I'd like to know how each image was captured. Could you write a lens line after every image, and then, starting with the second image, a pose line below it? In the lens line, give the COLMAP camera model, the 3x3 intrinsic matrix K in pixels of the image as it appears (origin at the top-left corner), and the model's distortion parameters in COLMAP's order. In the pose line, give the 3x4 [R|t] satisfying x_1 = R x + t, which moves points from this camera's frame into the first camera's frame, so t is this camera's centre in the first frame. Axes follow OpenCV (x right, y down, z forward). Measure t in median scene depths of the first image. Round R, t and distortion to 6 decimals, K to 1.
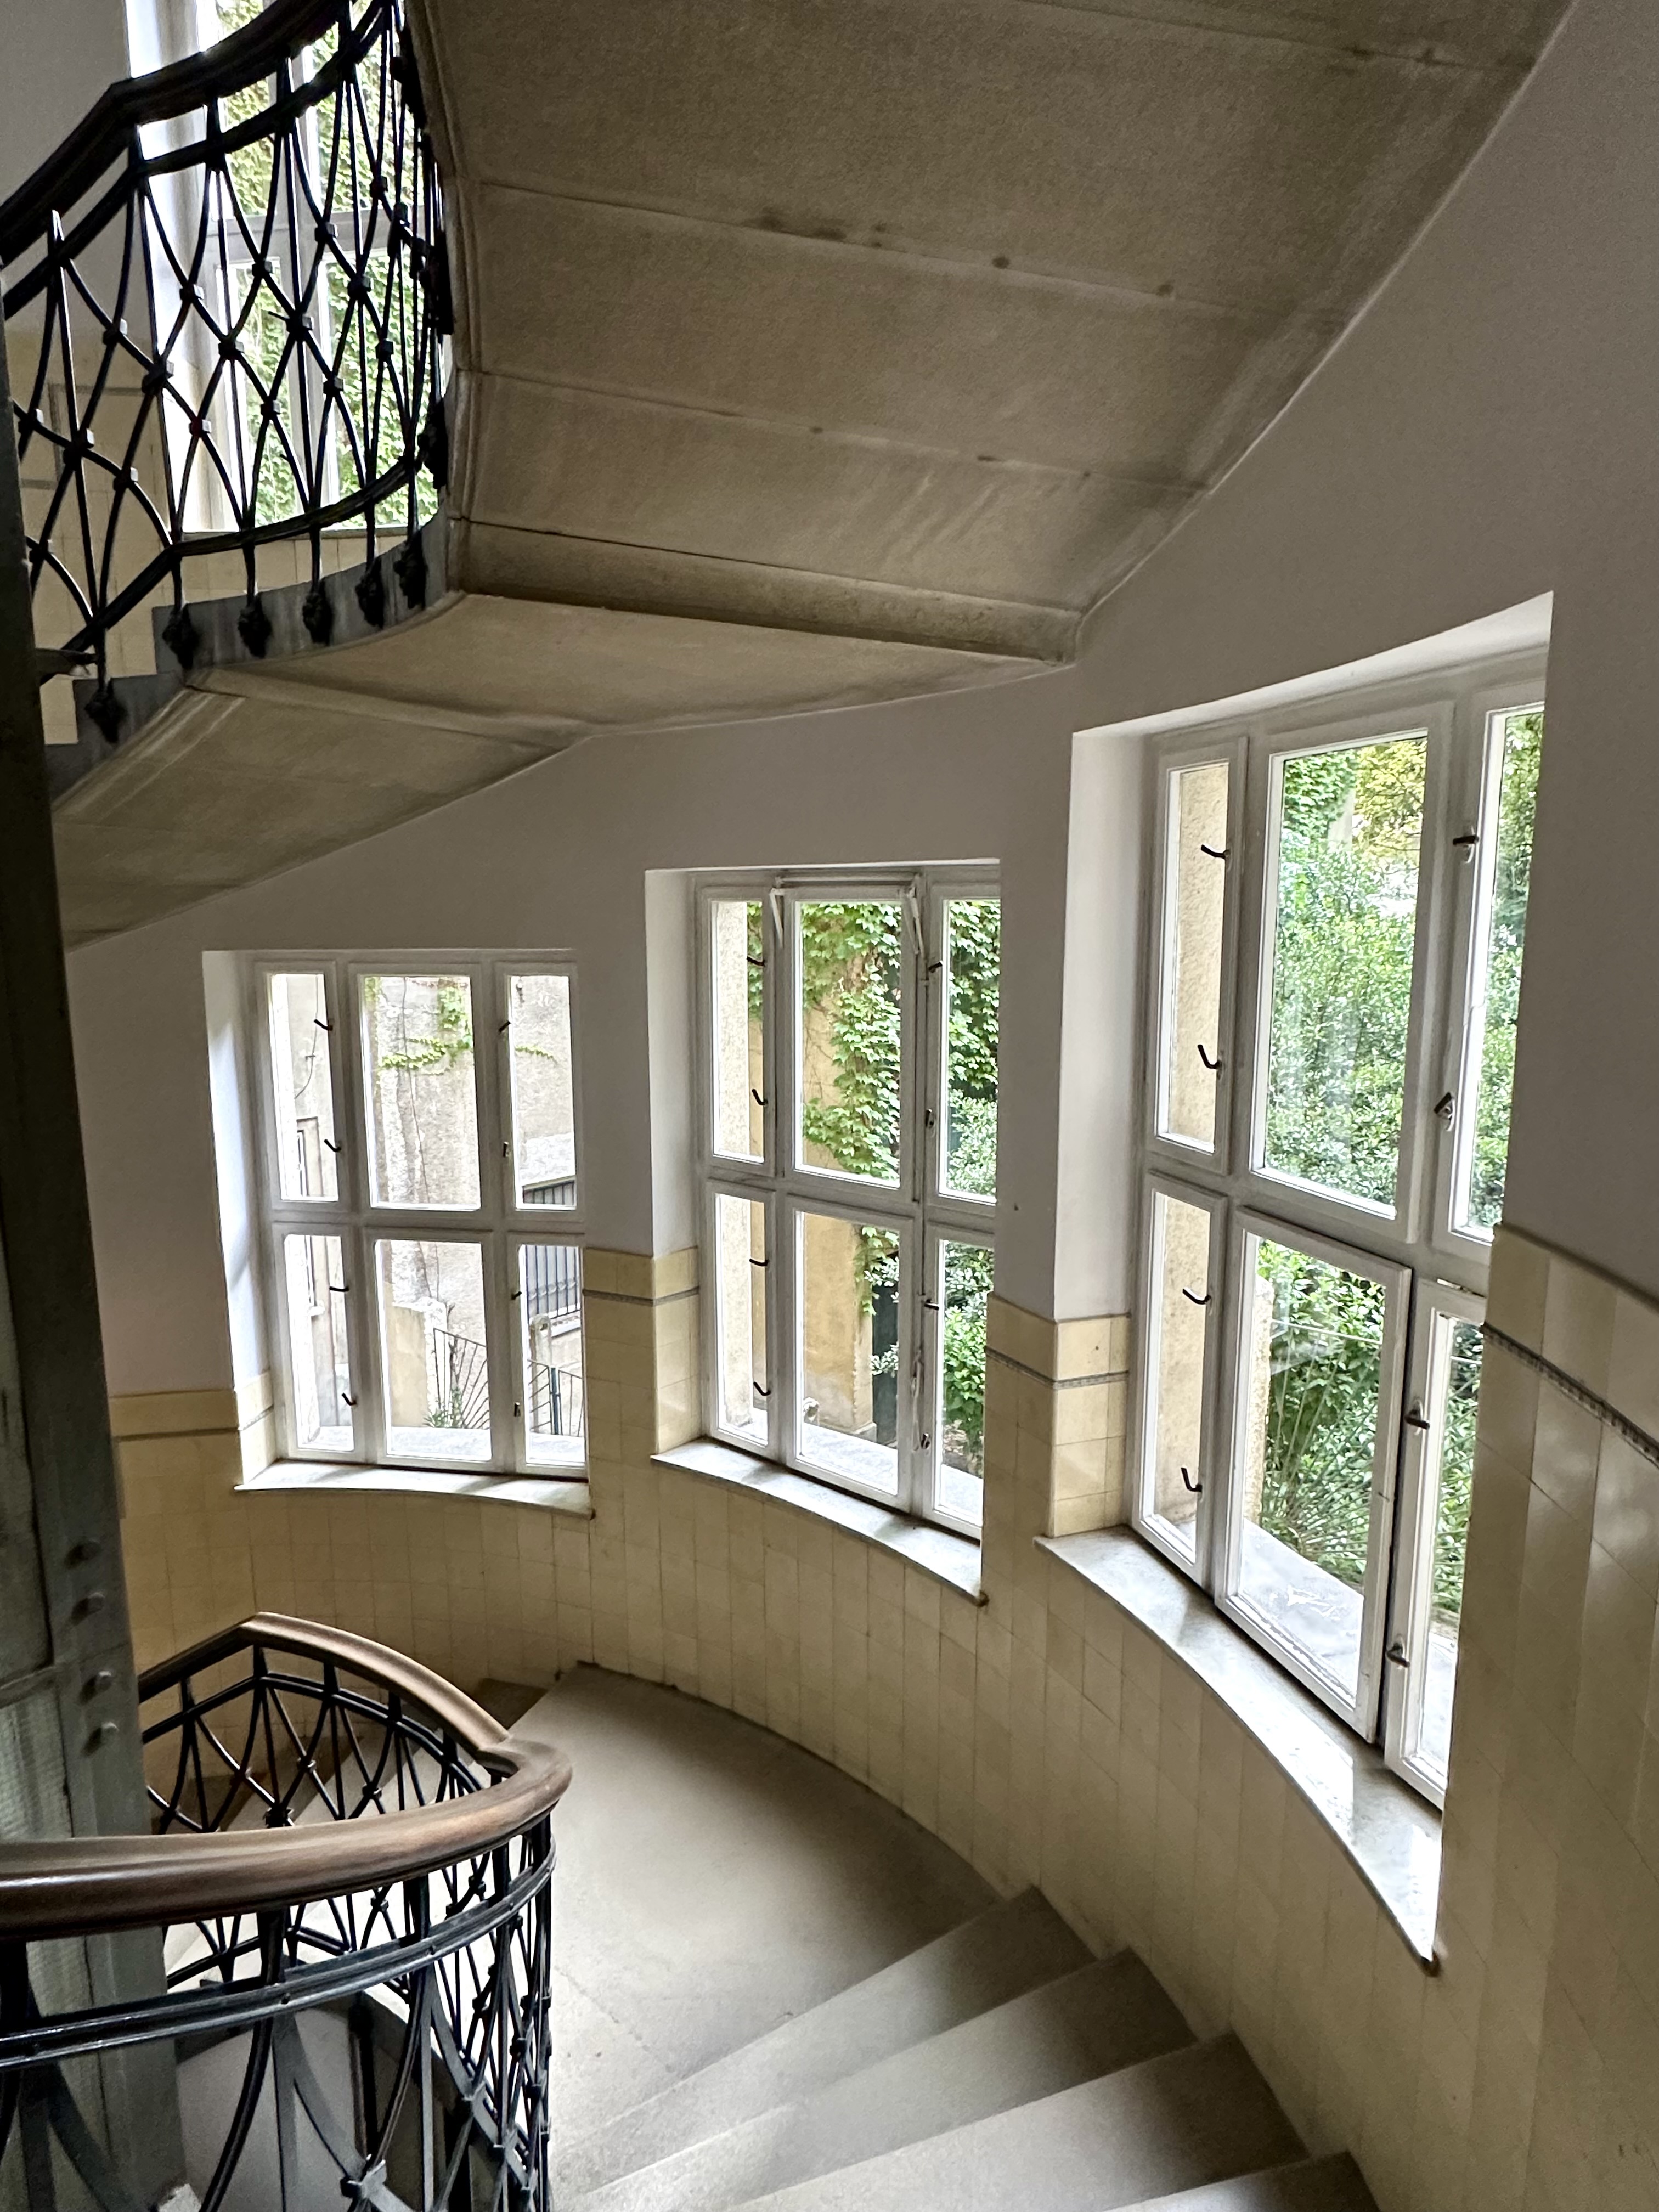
lens RADIAL K [[1301.2, 0, 849.3], [0, 1301.2, 1099.8], [0, 0, 1]] dist [-0.003486, 0.001448]
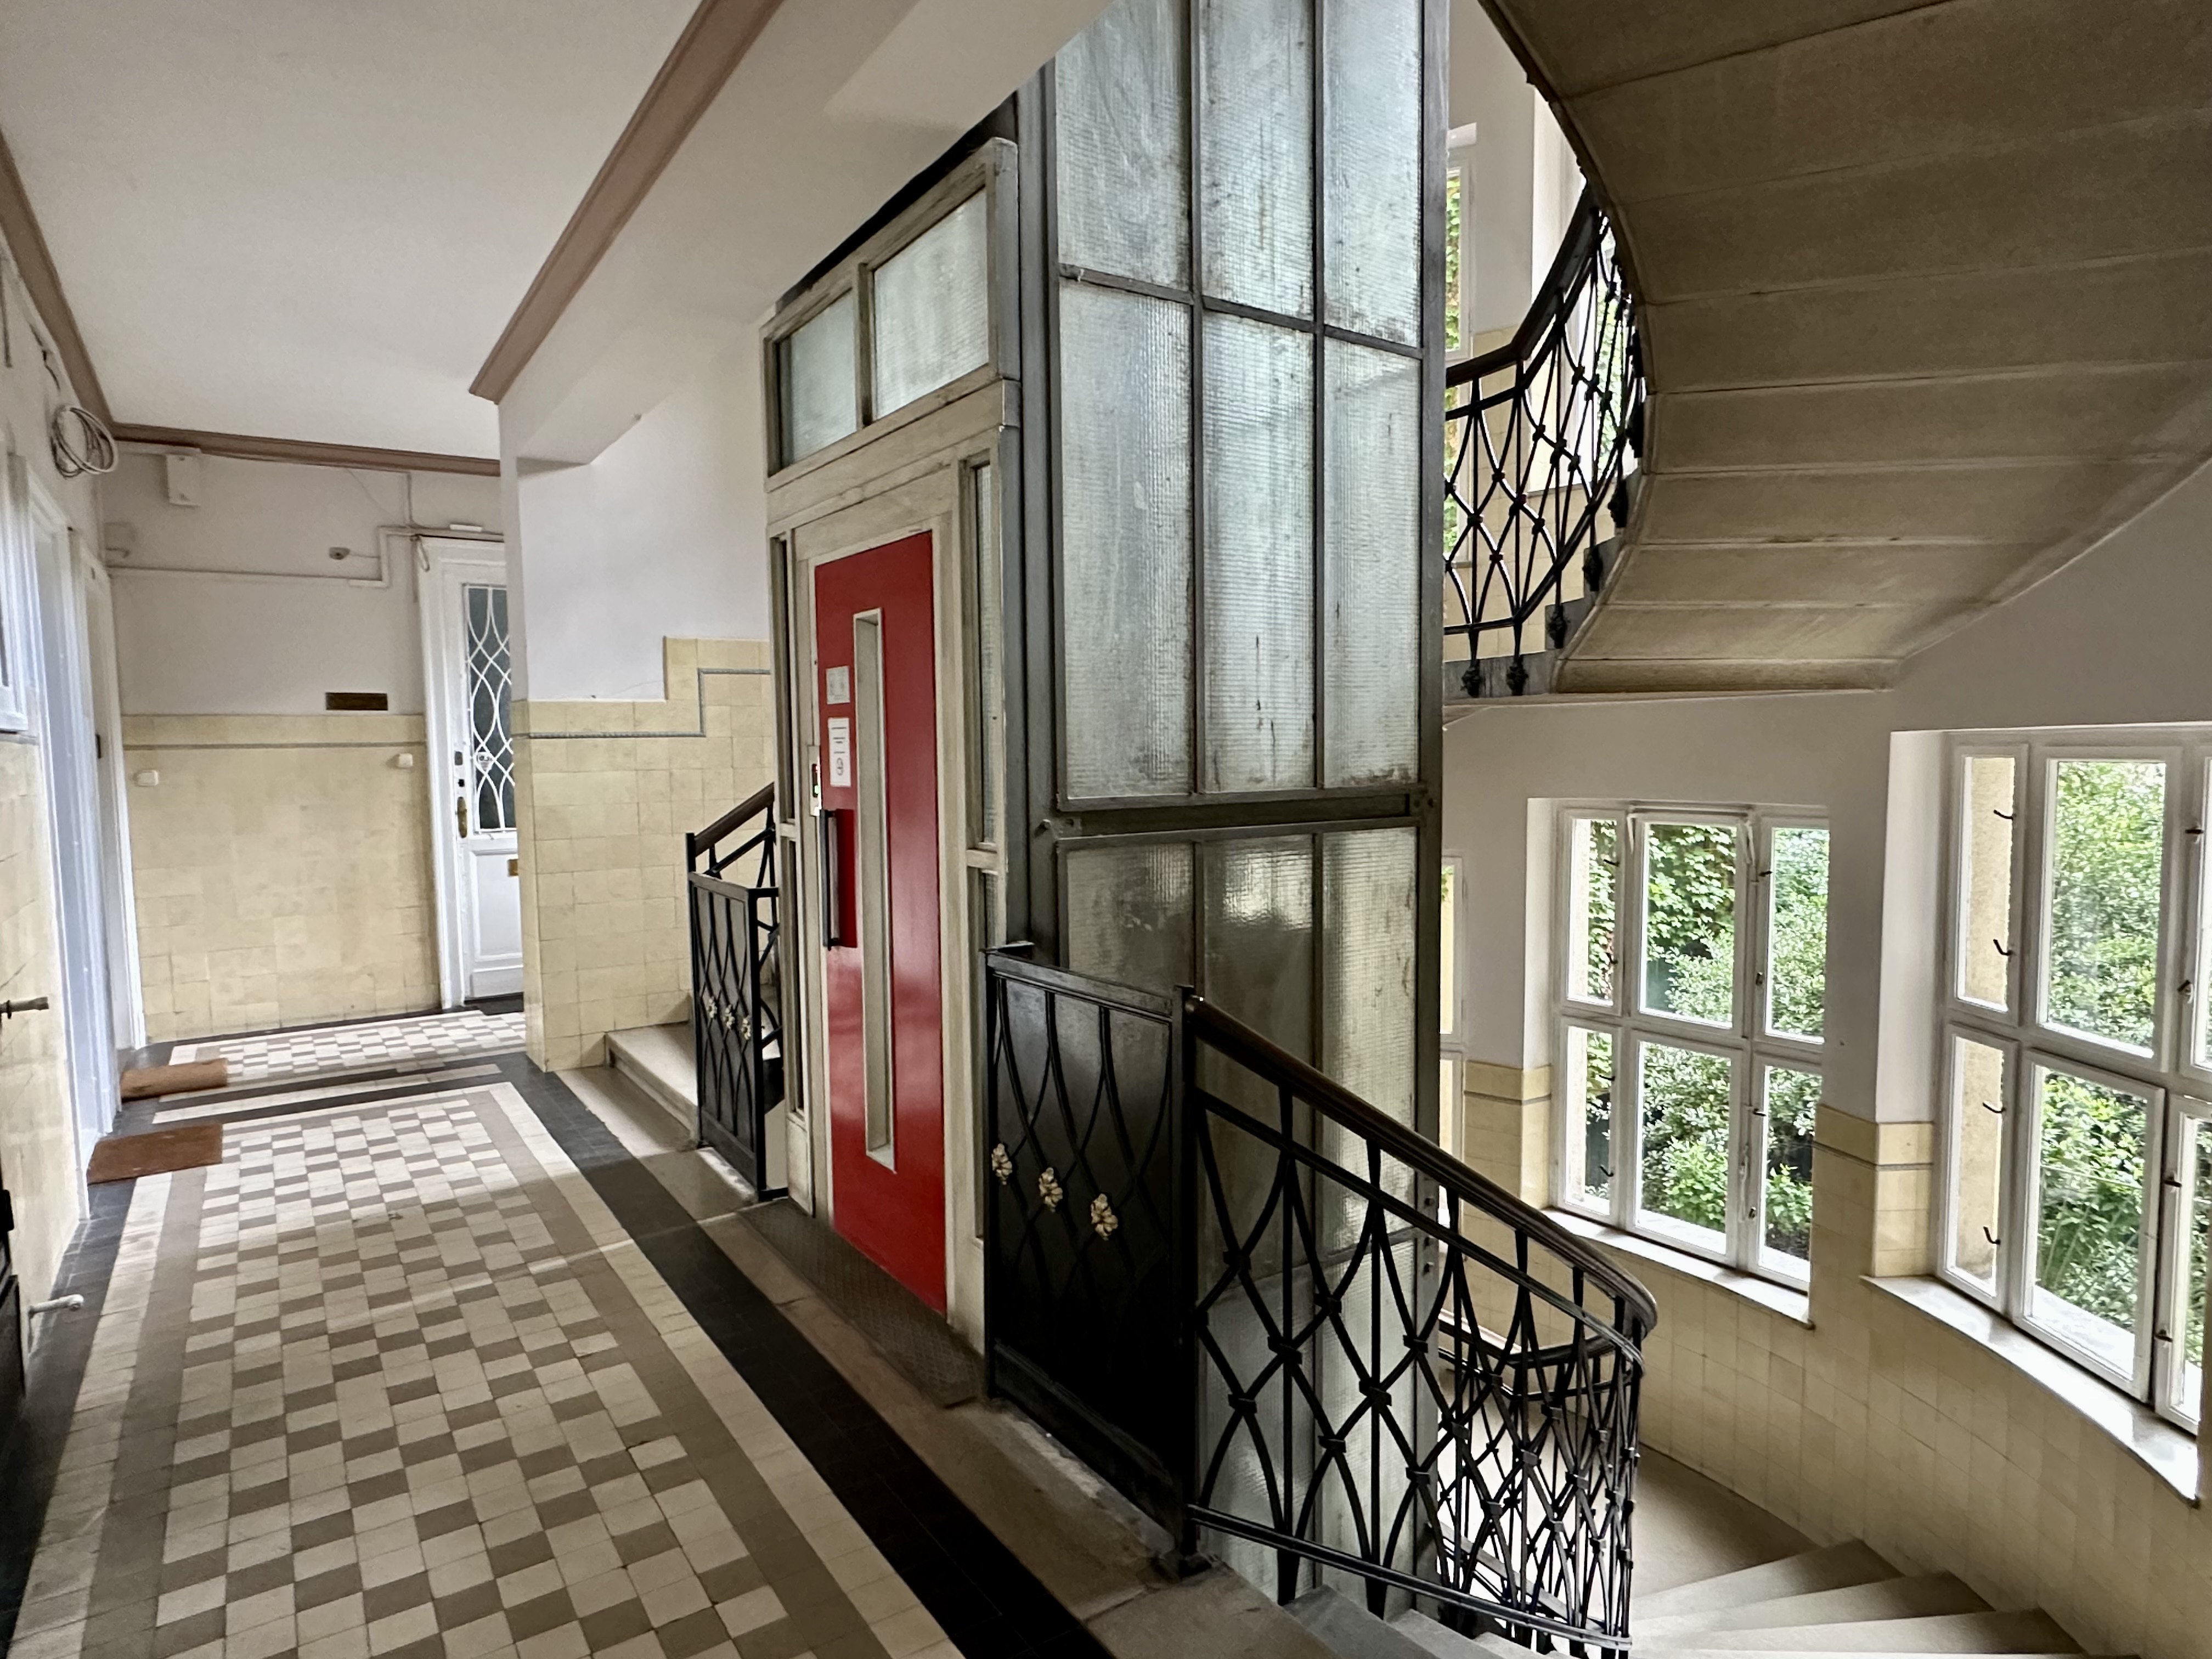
lens RADIAL K [[1301.2, 0, 1096.1], [0, 1301.2, 828.9], [0, 0, 1]] dist [-0.003486, 0.001448]
pose [[0.962197, 0.006625, -0.272273, -0.257151], [-0.029601, 0.996326, -0.080367, -0.013736], [0.270740, 0.085388, 0.958858, -0.587927]]
